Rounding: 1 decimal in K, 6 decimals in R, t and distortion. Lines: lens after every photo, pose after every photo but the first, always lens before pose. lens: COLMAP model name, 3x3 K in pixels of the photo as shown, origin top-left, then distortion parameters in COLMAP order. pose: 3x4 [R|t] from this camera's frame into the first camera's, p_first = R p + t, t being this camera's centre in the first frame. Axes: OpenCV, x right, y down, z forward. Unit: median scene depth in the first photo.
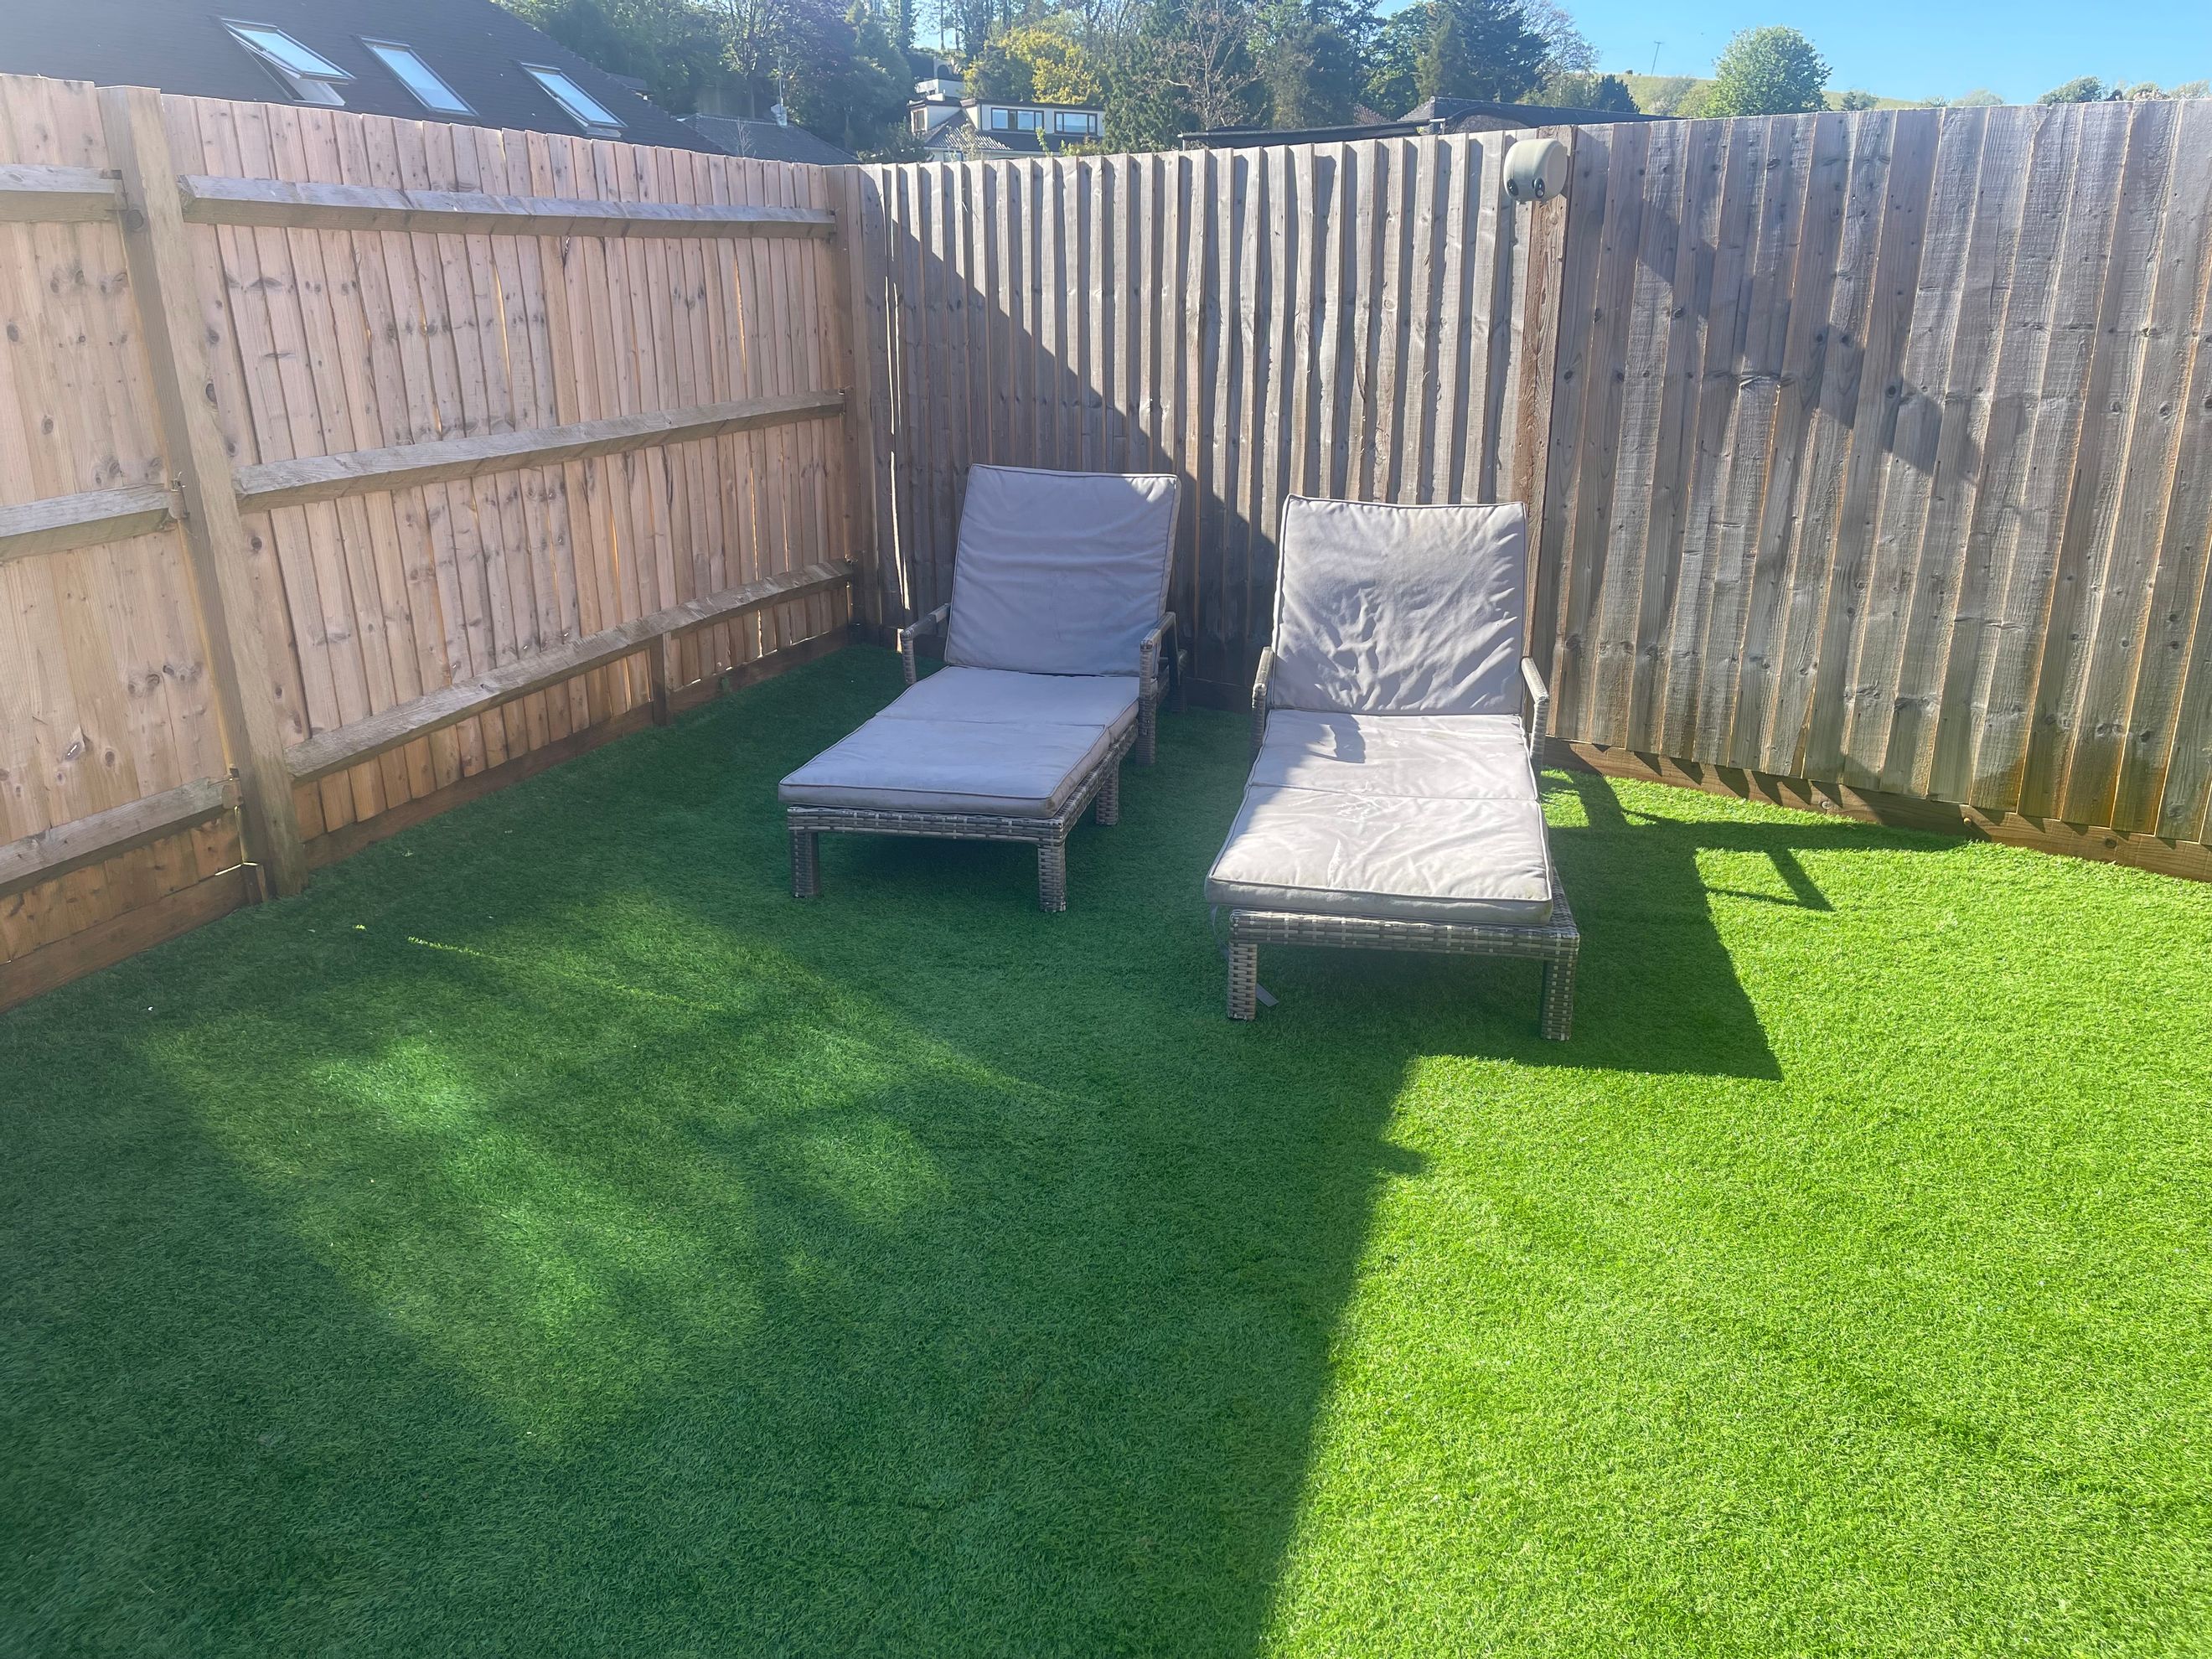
lens RADIAL K [[1679.9, 0, 1143.2], [0, 1679.9, 831.7], [0, 0, 1]] dist [0.097219, -0.133584]
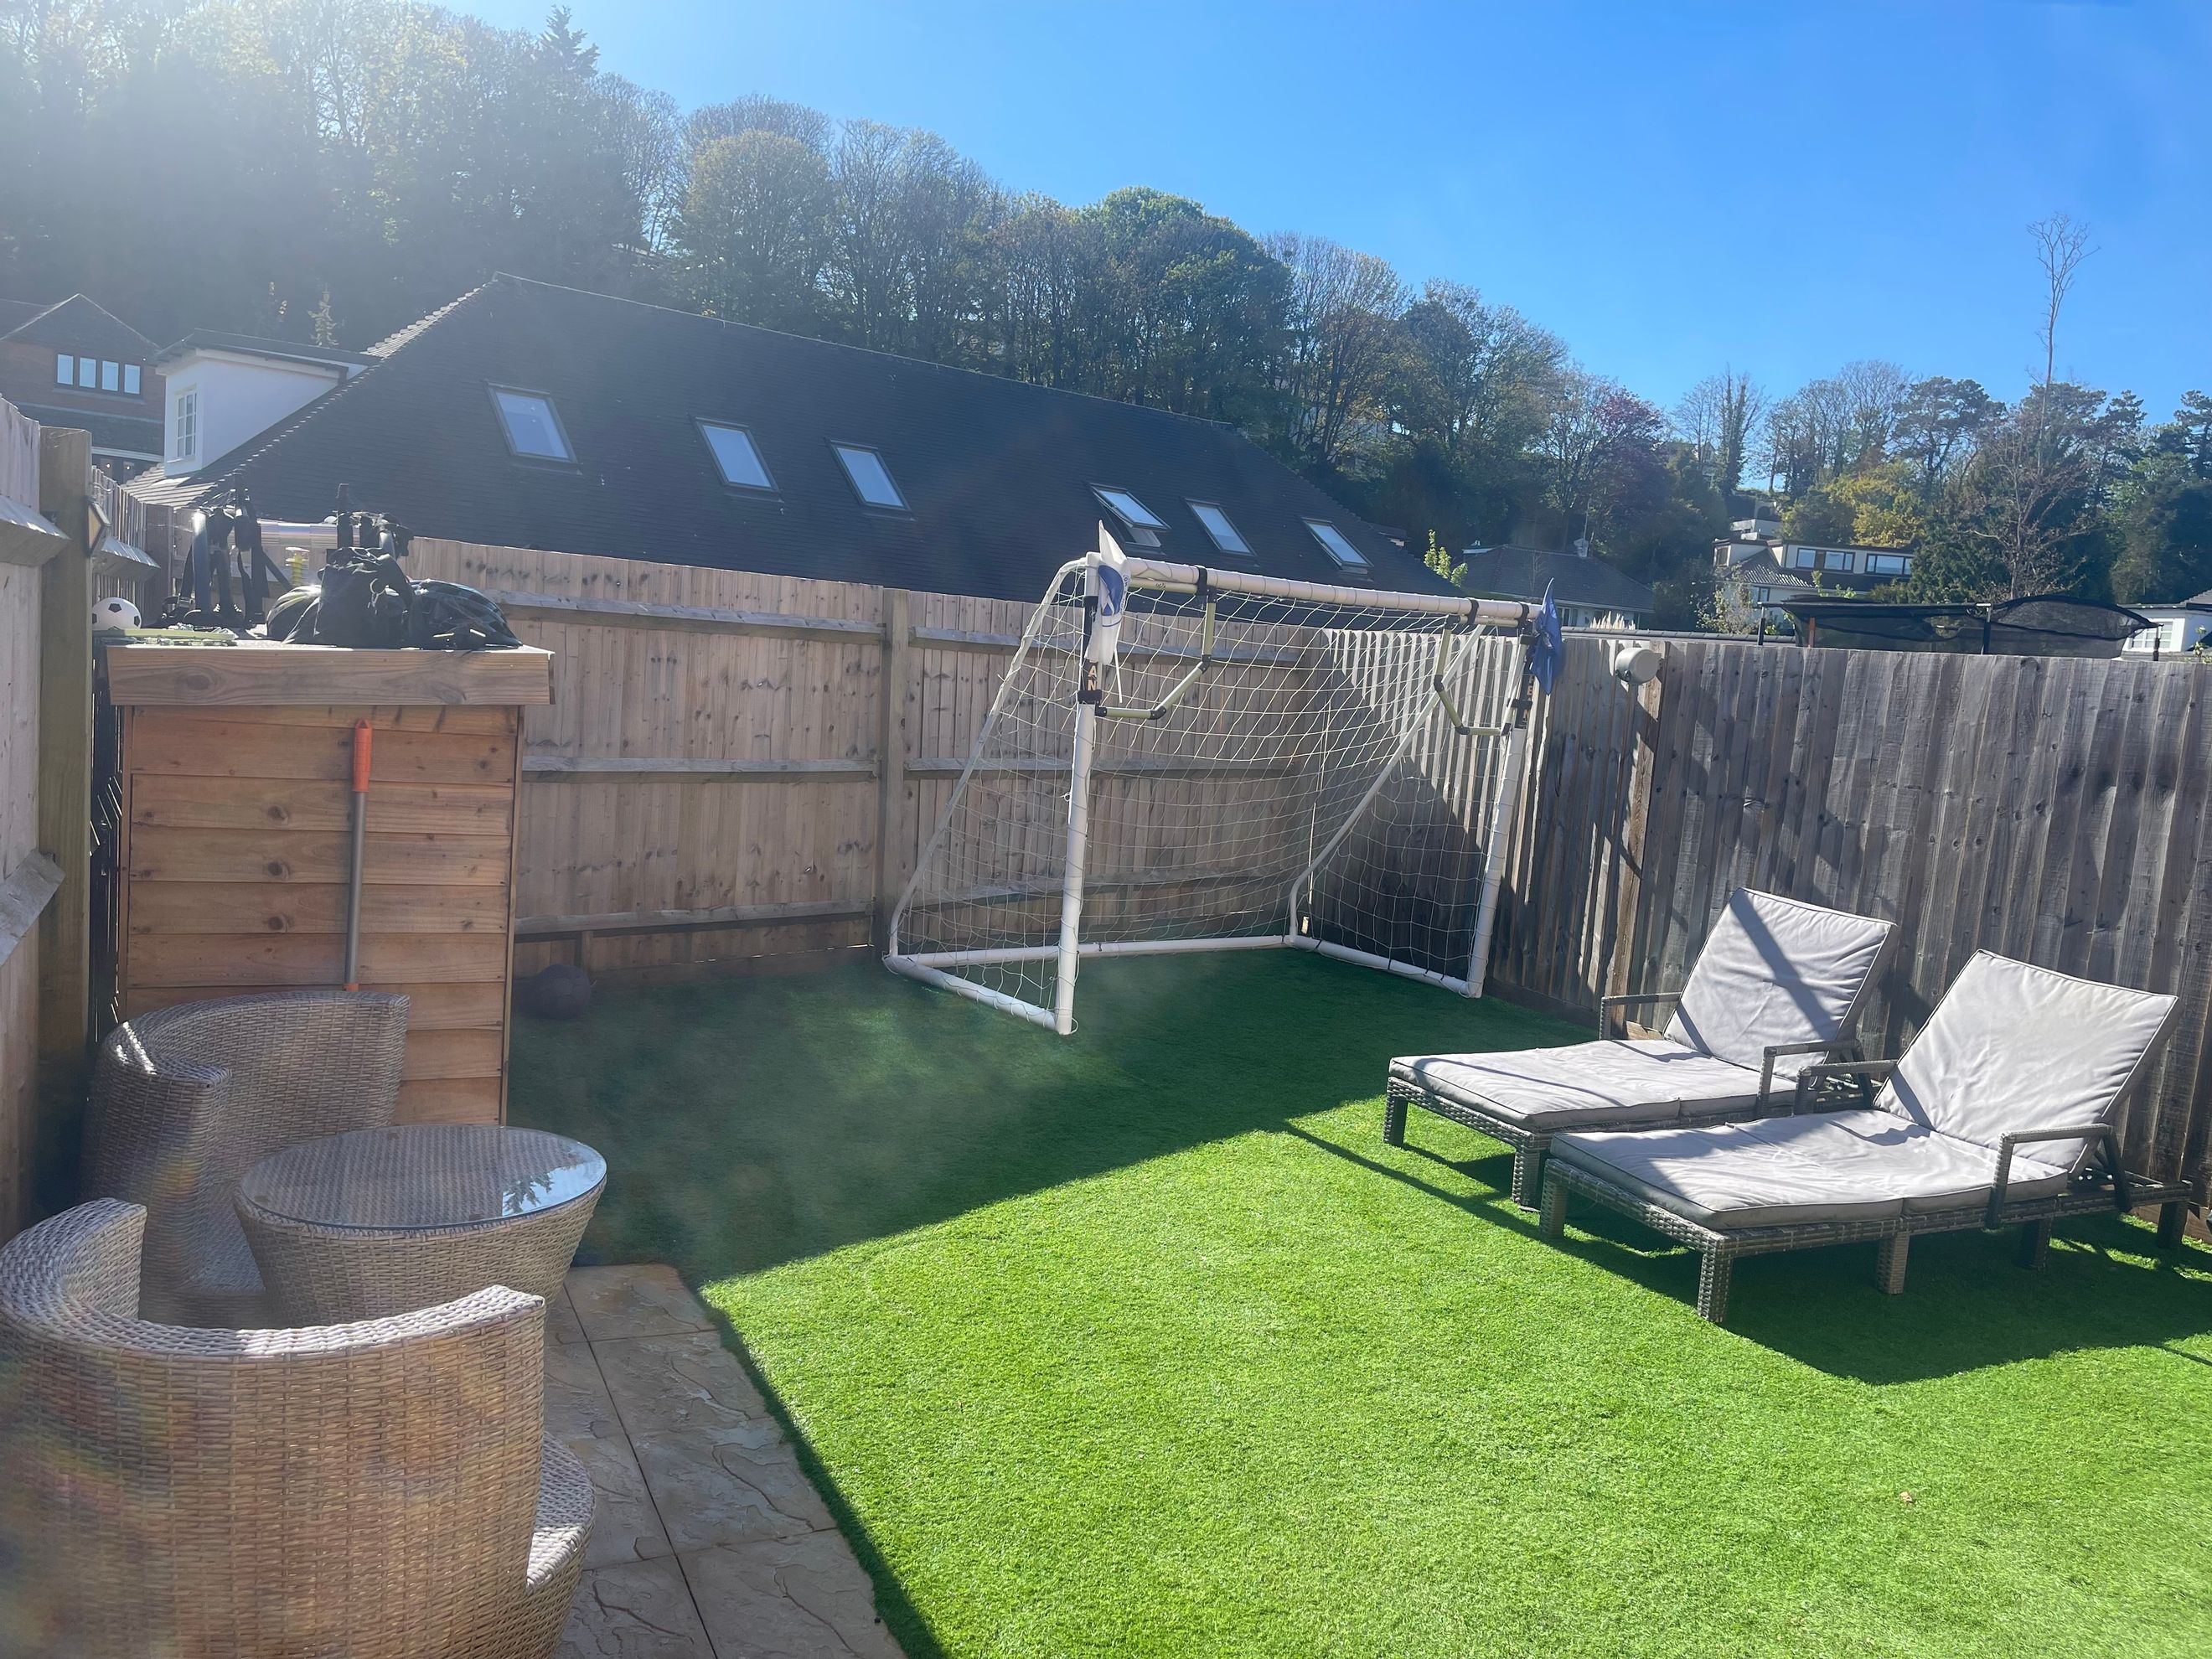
lens RADIAL K [[1639.2, 0, 1101.5], [0, 1639.2, 847.0], [0, 0, 1]] dist [0.068263, -0.089238]
pose [[0.888222, 0.121549, -0.443044, 0.562678], [-0.213903, 0.962875, -0.164673, 0.166966], [0.406580, 0.241034, 0.881246, -0.628794]]
